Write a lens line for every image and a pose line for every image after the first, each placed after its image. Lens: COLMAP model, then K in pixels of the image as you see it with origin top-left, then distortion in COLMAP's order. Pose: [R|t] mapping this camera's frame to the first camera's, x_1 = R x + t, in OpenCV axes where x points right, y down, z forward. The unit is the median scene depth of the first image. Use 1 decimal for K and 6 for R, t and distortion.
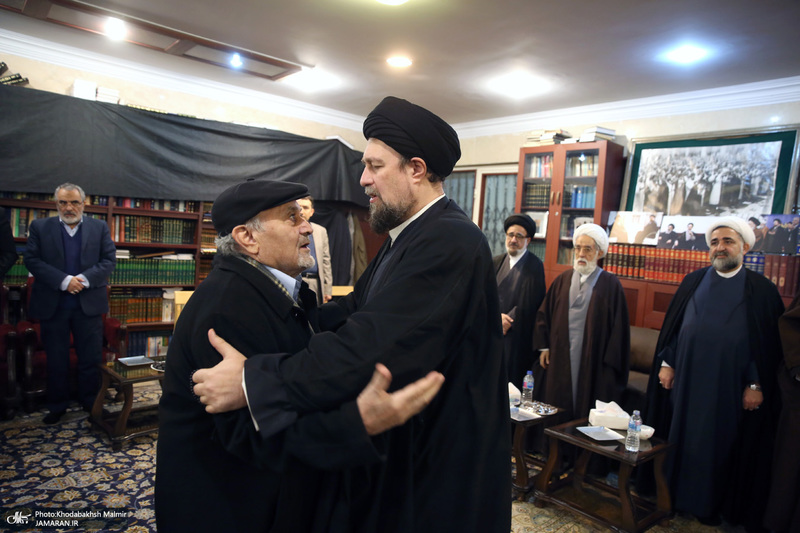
lens RADIAL K [[557.7, 0, 403.4], [0, 557.7, 262.3], [0, 0, 1]] dist [-0.081260, 0.063475]
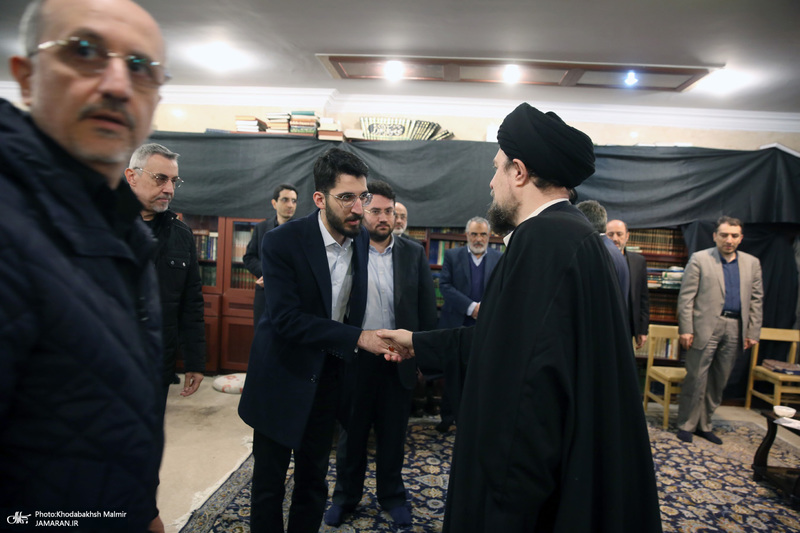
lens RADIAL K [[557.7, 0, 398.8], [0, 557.7, 265.2], [0, 0, 1]] dist [-0.081260, 0.063475]
pose [[0.687816, 0.003391, -0.725877, 0.110346], [-0.040469, 0.998613, -0.033683, -0.001221], [0.724756, 0.052543, 0.686999, 0.092294]]
